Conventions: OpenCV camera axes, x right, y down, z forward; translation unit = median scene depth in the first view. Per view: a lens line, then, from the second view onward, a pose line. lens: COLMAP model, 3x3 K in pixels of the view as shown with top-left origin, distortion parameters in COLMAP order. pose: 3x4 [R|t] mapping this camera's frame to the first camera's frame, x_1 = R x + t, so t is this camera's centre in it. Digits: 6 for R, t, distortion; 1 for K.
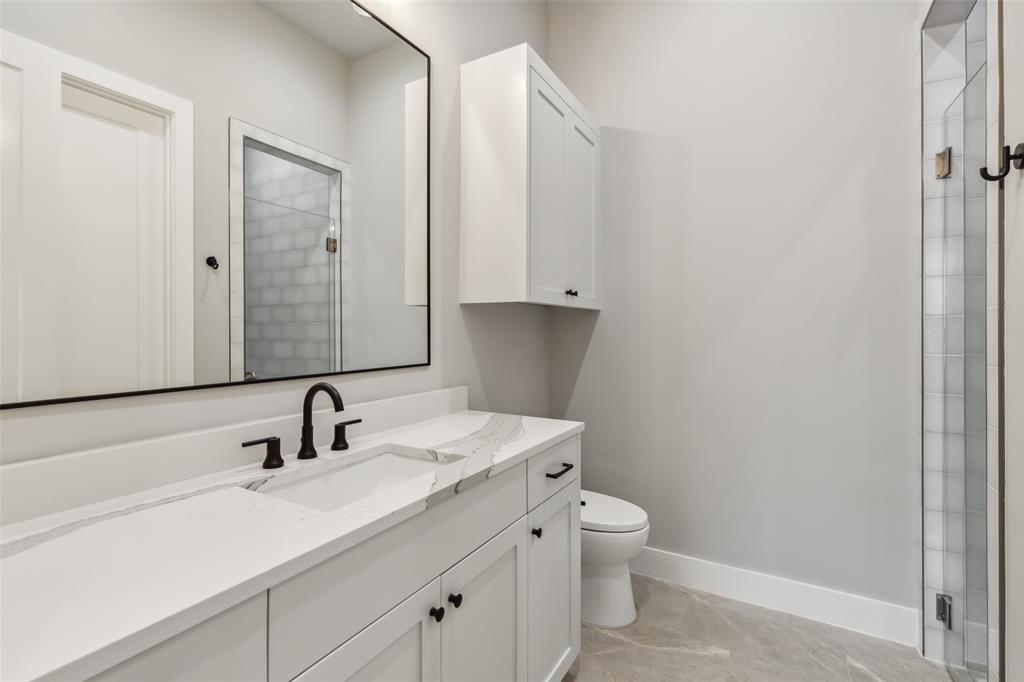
lens RADIAL K [[464.9, 0, 514.5], [0, 464.9, 332.3], [0, 0, 1]] dist [0.009117, -0.002921]
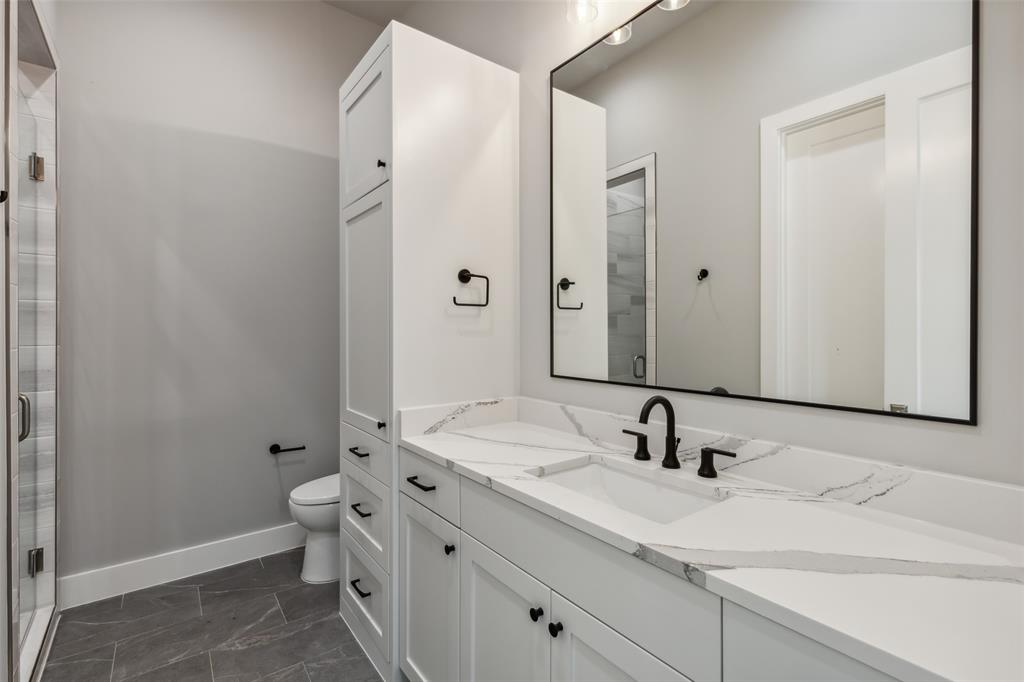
lens RADIAL K [[464.9, 0, 514.4], [0, 464.9, 336.0], [0, 0, 1]] dist [0.009117, -0.002921]
pose [[-0.383970, 0.002220, -0.923343, 0.673769], [-0.013970, 0.999869, 0.008213, -0.029678], [0.923240, 0.016052, -0.383888, 1.094665]]
